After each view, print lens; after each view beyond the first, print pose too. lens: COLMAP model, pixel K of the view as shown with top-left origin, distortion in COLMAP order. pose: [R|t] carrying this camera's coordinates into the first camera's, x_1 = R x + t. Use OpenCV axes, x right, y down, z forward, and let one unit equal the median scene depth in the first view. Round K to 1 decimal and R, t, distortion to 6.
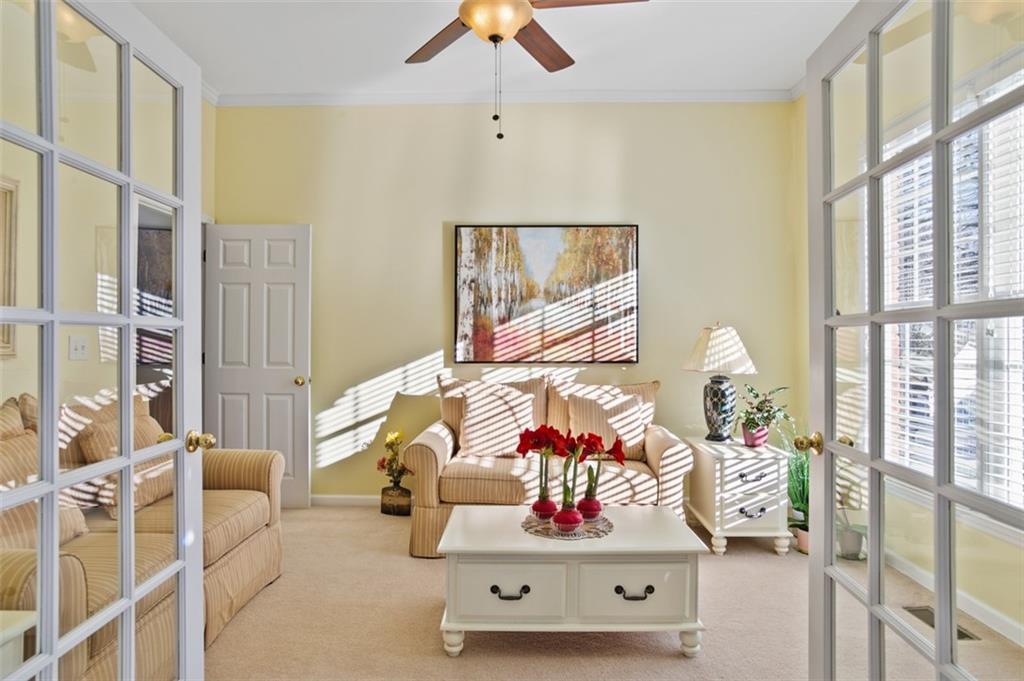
lens RADIAL K [[532.3, 0, 513.9], [0, 532.3, 343.8], [0, 0, 1]] dist [-0.004767, -0.000061]
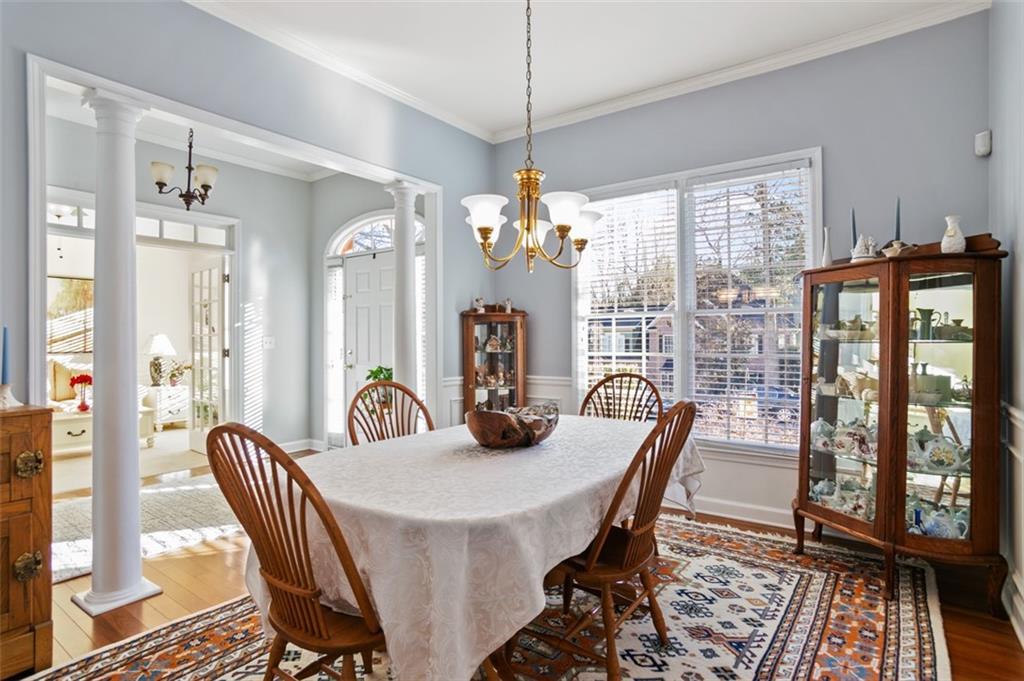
lens RADIAL K [[532.3, 0, 510.1], [0, 532.3, 341.6], [0, 0, 1]] dist [-0.004767, -0.000061]
pose [[0.572760, -0.006805, 0.819695, -0.575812], [0.002854, 0.999976, 0.006307, -0.011143], [-0.819718, -0.001273, 0.572766, -1.441874]]
